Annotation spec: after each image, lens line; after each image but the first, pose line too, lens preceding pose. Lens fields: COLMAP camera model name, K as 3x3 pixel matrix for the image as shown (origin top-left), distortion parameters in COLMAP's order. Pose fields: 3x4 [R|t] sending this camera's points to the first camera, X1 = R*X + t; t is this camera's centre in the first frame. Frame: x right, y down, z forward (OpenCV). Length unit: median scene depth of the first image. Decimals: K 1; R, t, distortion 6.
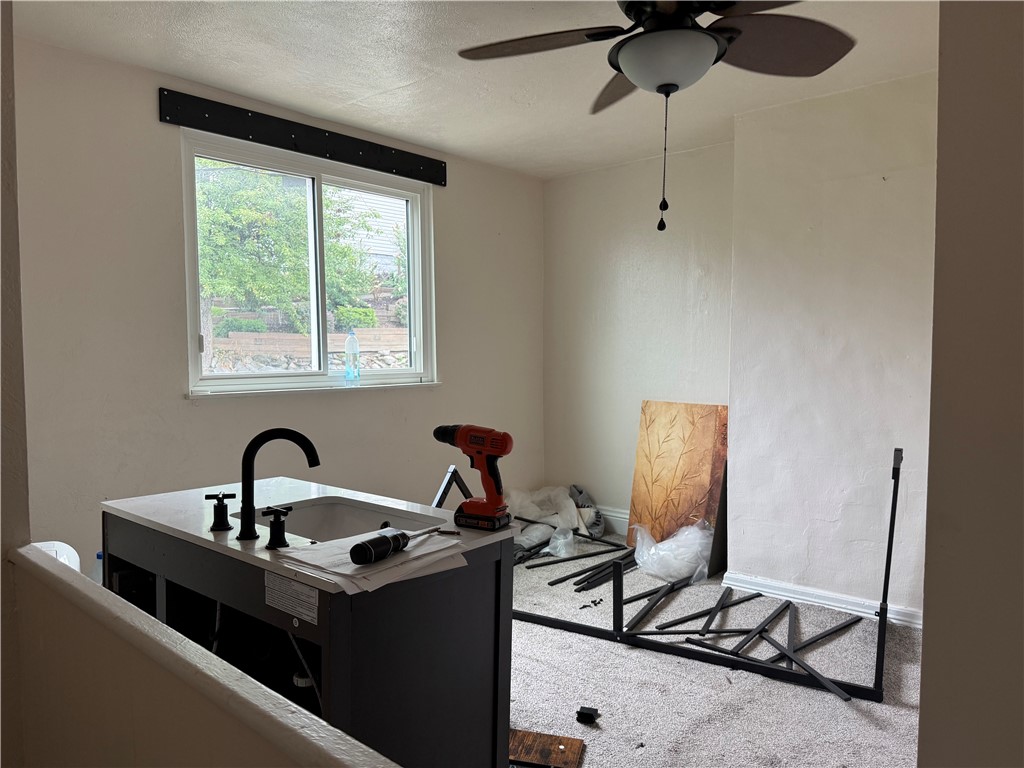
lens RADIAL K [[716.2, 0, 507.7], [0, 716.2, 388.8], [0, 0, 1]] dist [0.170093, -0.287801]
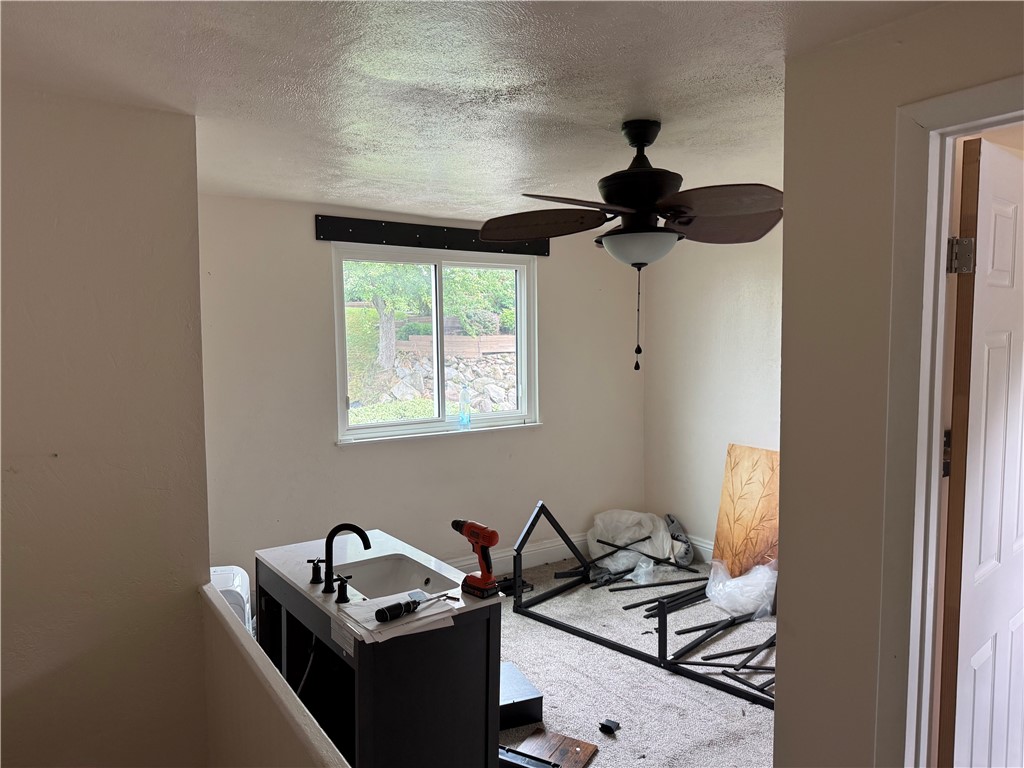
lens RADIAL K [[716.2, 0, 507.7], [0, 716.2, 388.8], [0, 0, 1]] dist [0.170093, -0.287801]
pose [[0.969761, 0.016318, -0.243508, 0.172207], [-0.010362, 0.999615, 0.025721, -0.120984], [0.243835, -0.022420, 0.969558, -0.183674]]
